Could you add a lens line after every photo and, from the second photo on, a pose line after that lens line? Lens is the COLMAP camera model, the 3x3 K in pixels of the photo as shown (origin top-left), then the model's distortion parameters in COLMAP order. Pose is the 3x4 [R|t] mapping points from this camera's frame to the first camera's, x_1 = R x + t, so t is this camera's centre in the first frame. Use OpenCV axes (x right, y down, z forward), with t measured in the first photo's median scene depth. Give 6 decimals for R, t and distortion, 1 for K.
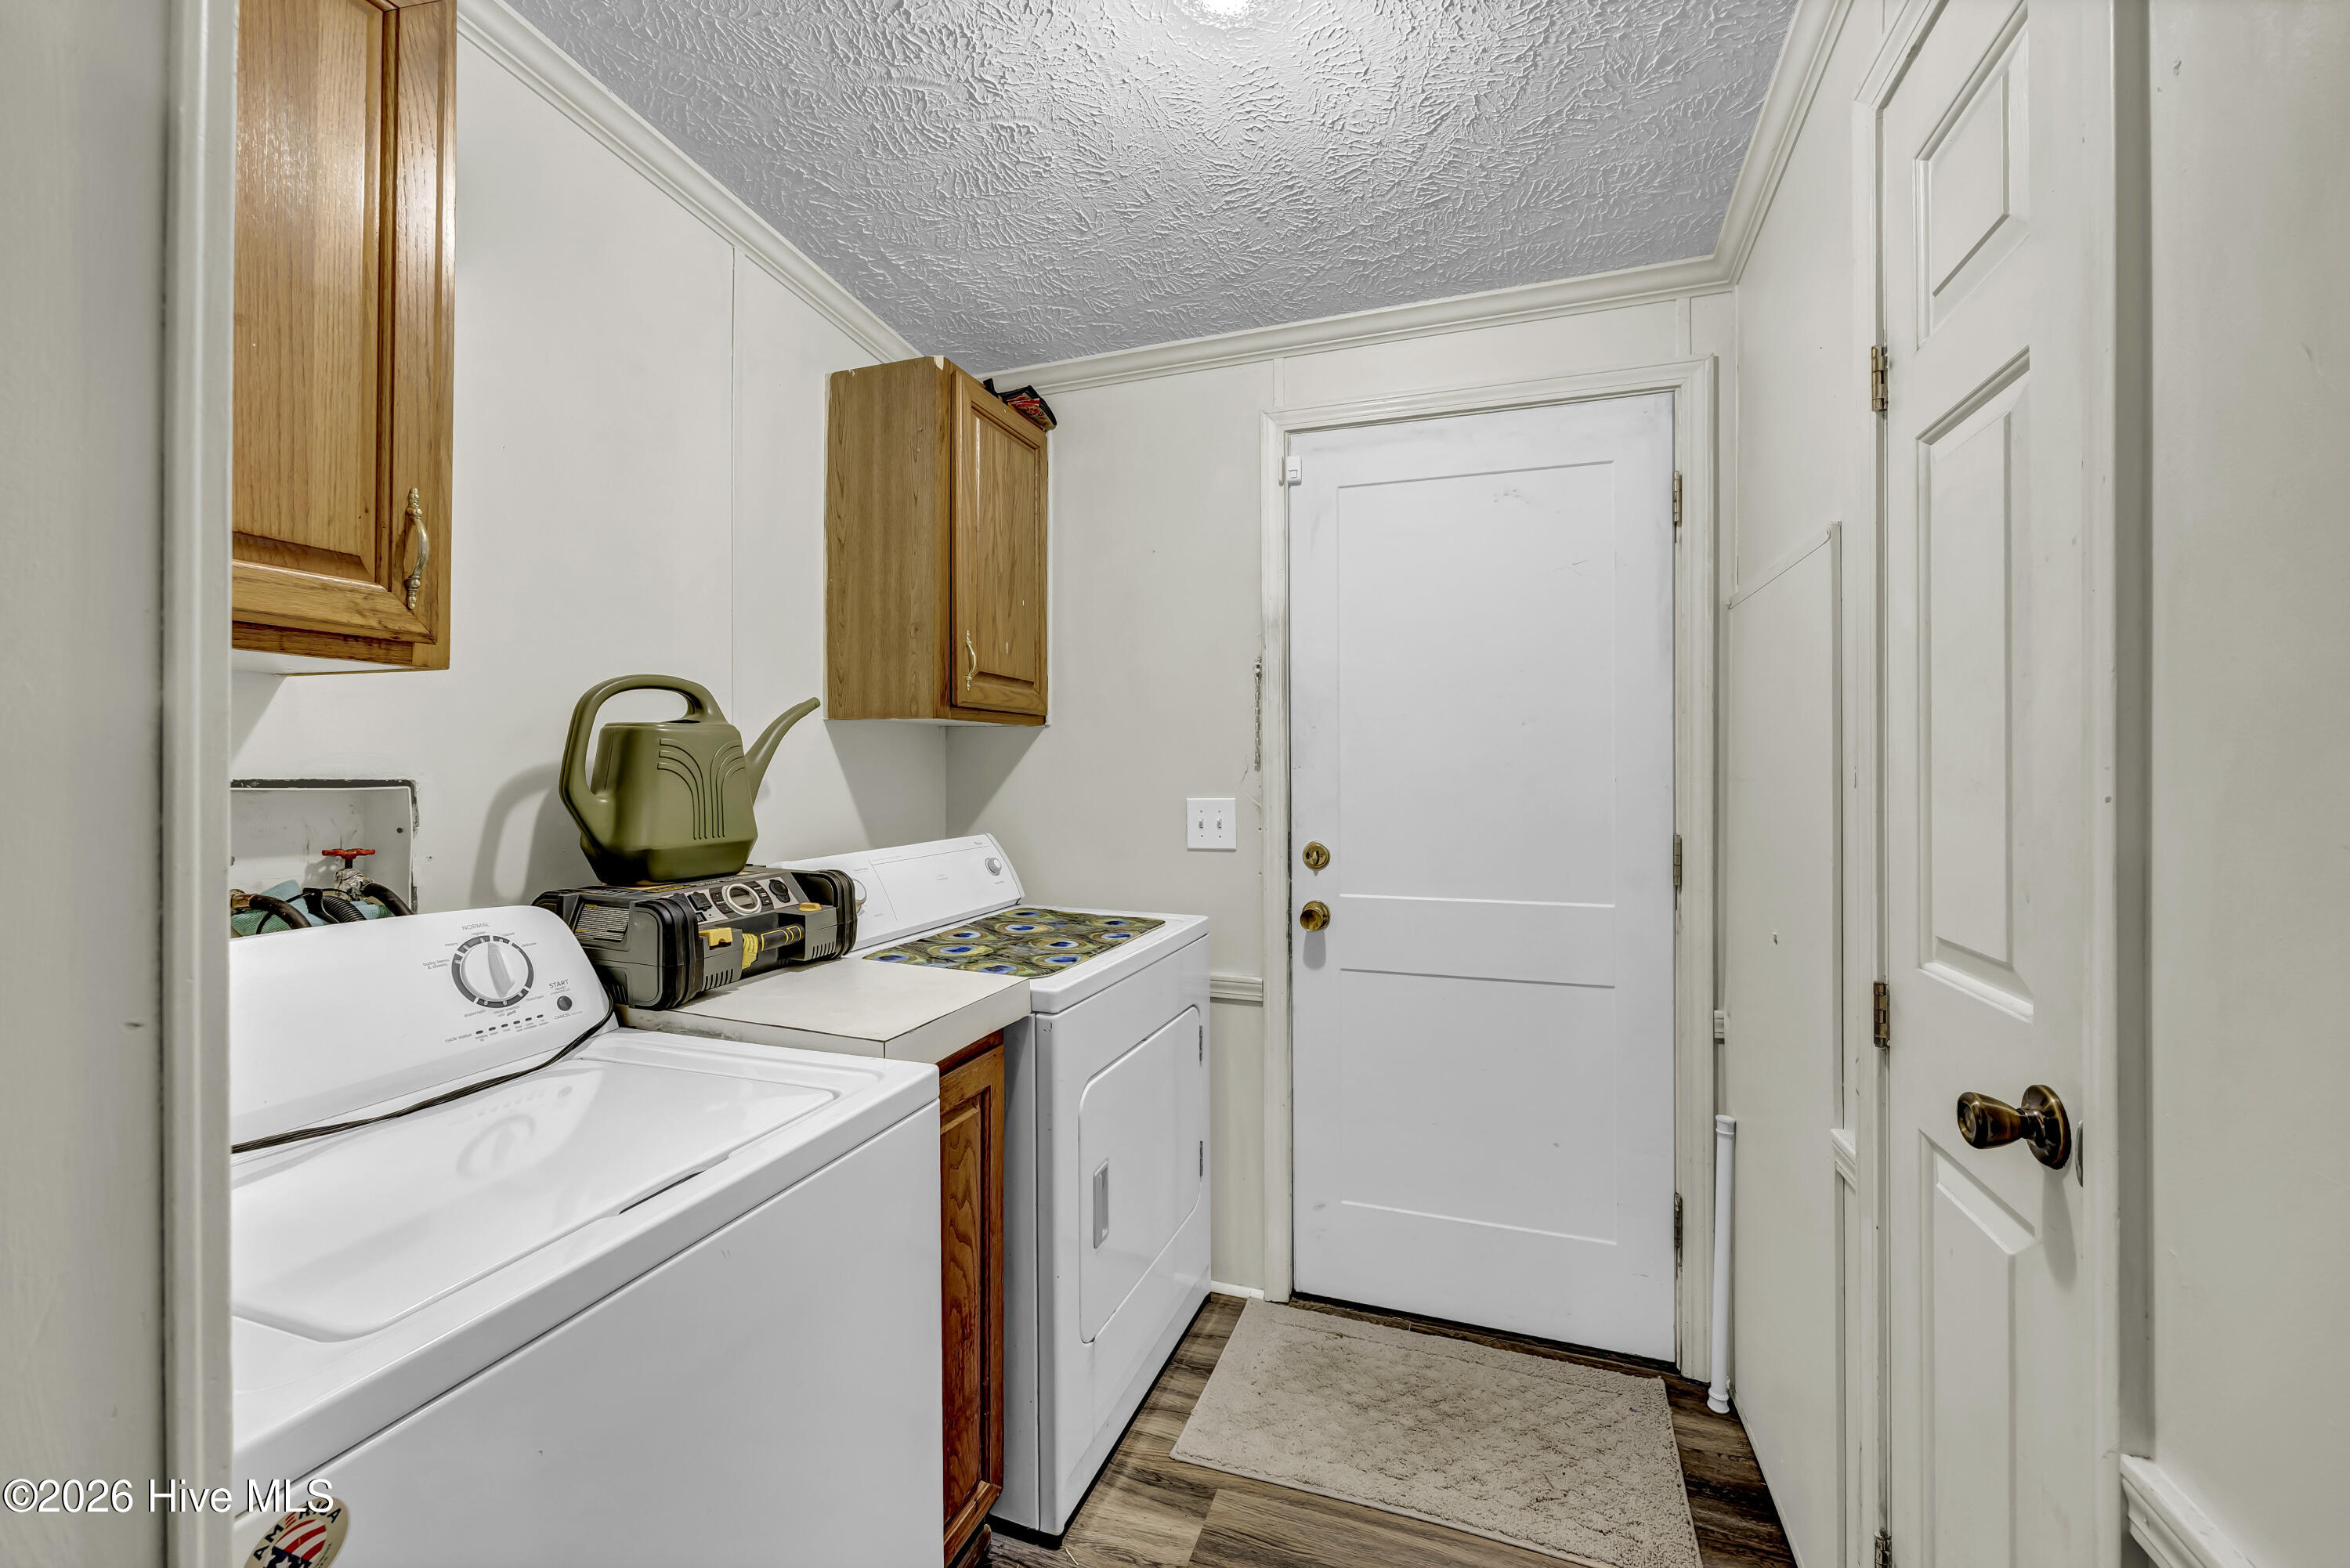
lens RADIAL K [[918.9, 0, 1179.6], [0, 918.9, 775.6], [0, 0, 1]] dist [-0.007469, 0.002414]
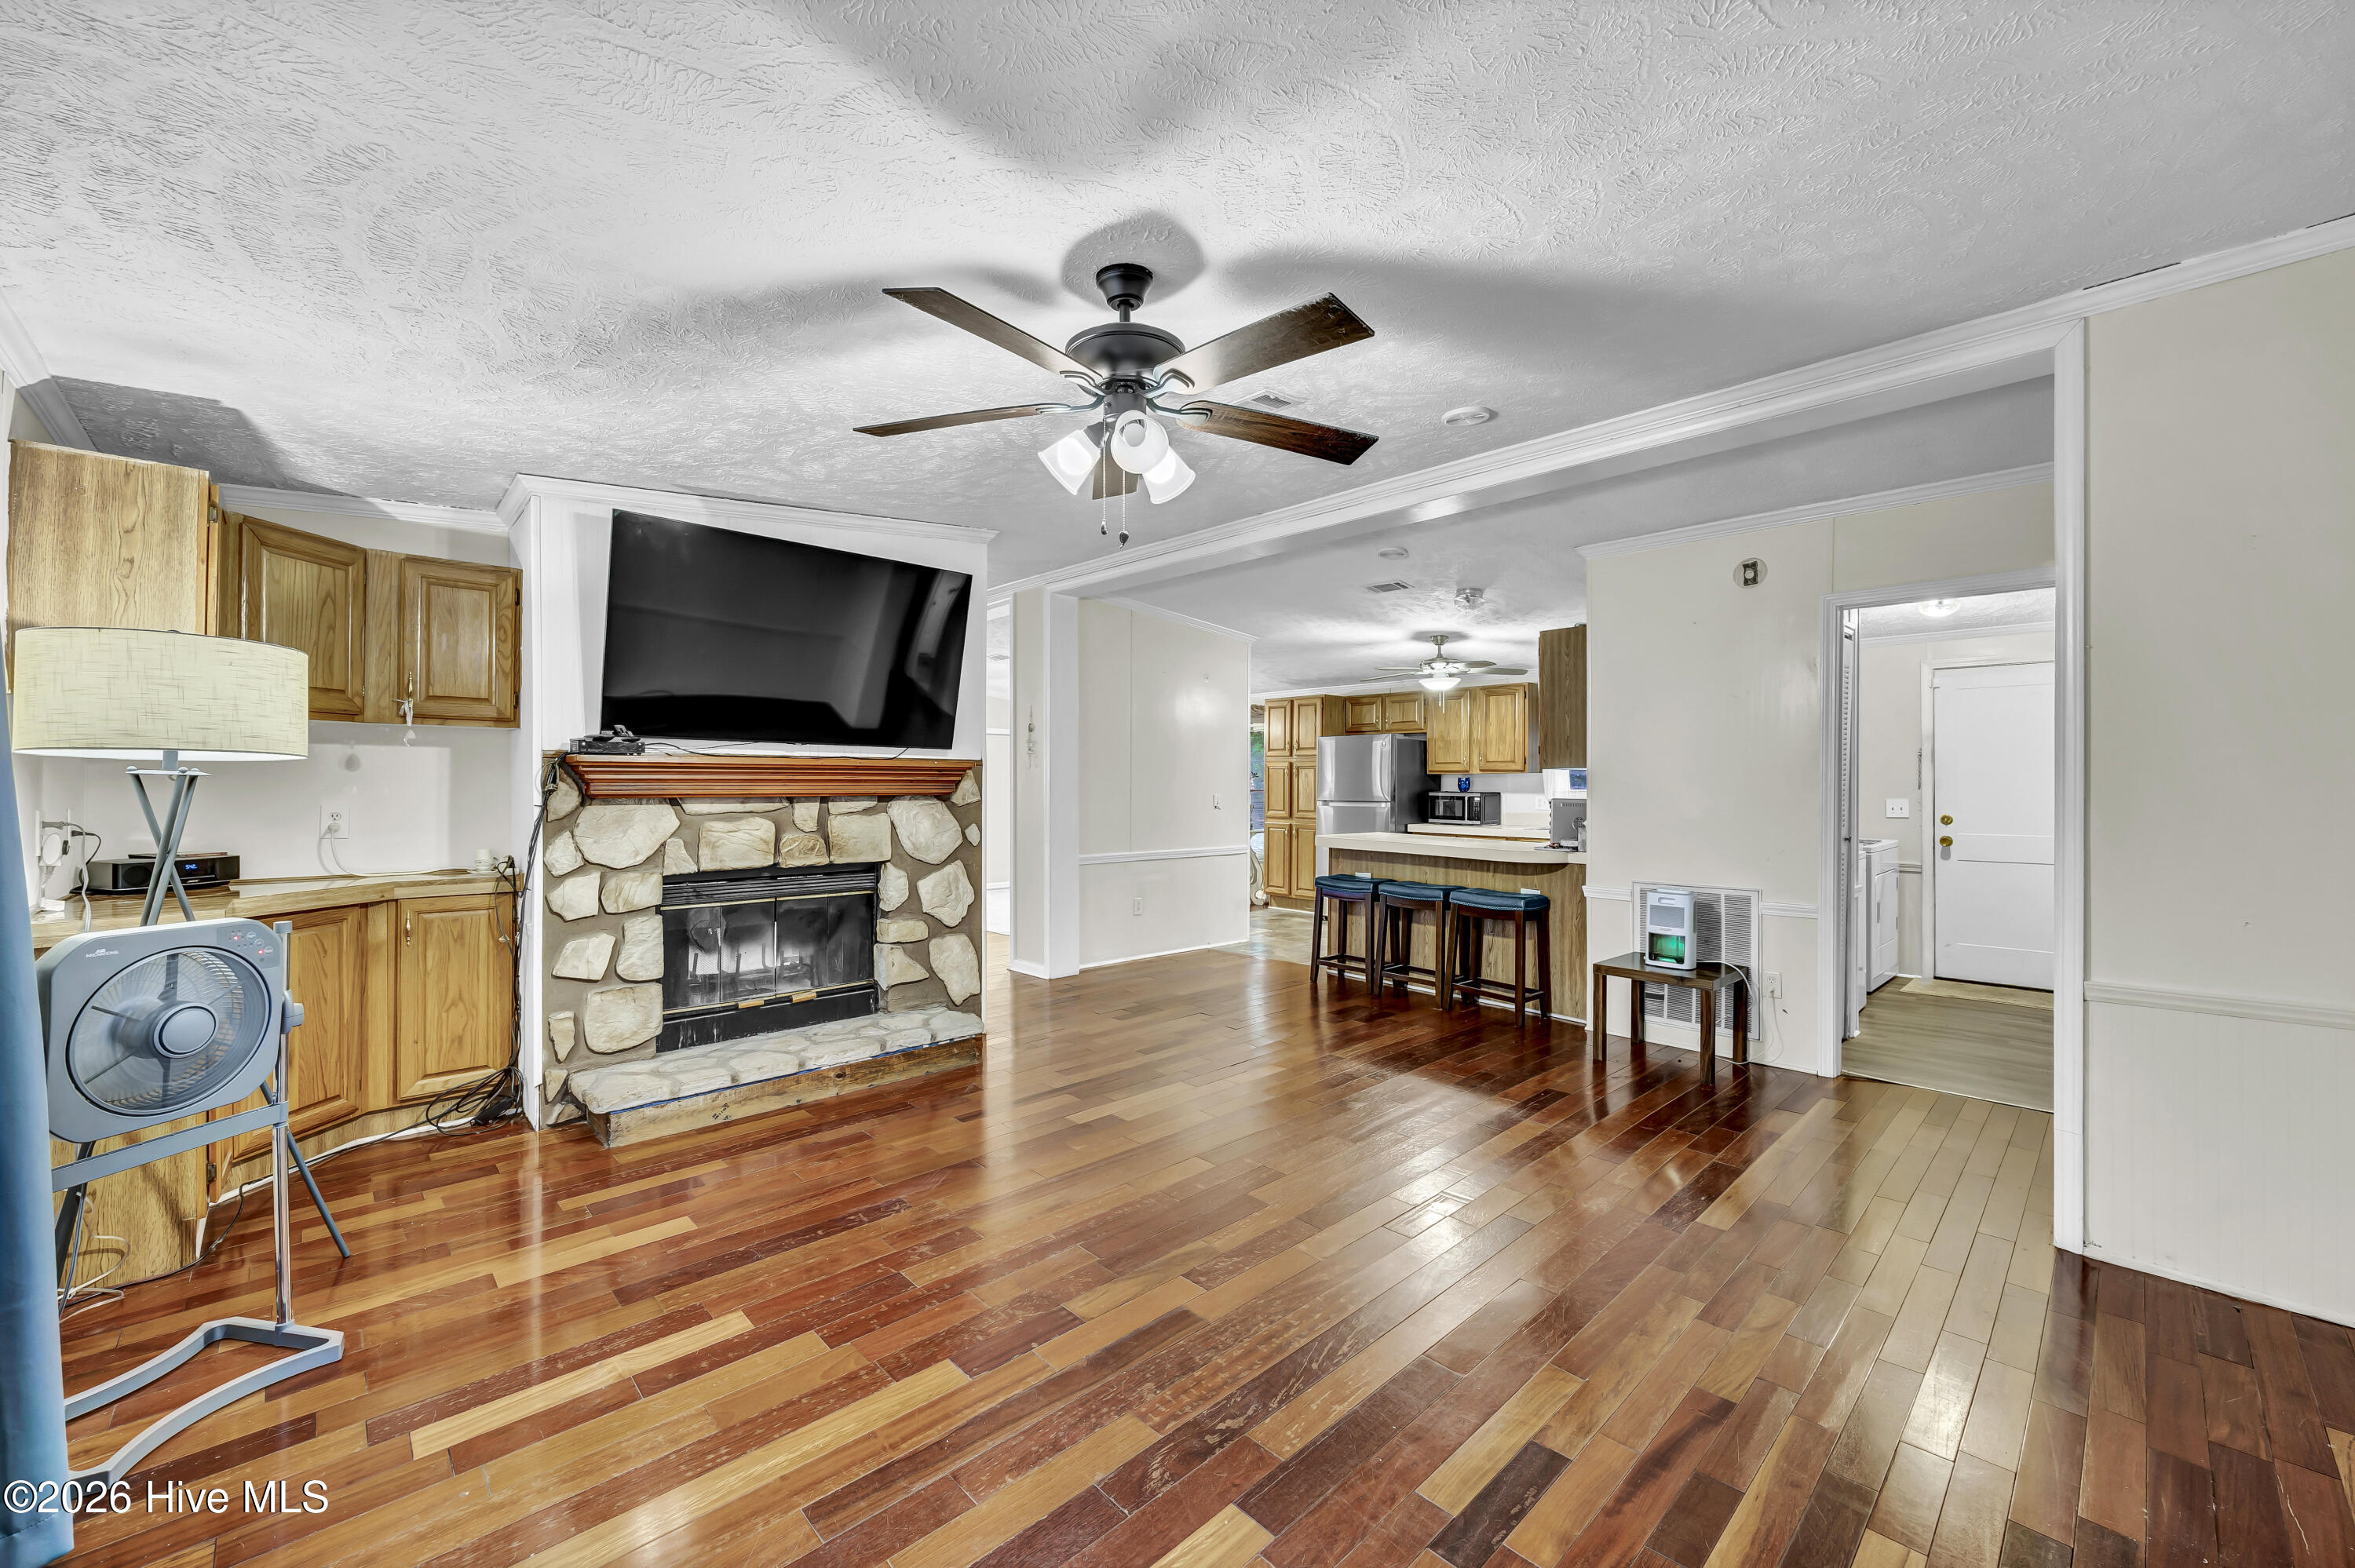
lens RADIAL K [[920.8, 0, 1191.8], [0, 920.8, 782.5], [0, 0, 1]] dist [-0.007469, 0.002414]
pose [[0.898933, 0.002759, -0.438078, -0.708946], [-0.002788, 0.999996, 0.000576, -0.023745], [0.438078, 0.000703, 0.898937, -2.580386]]
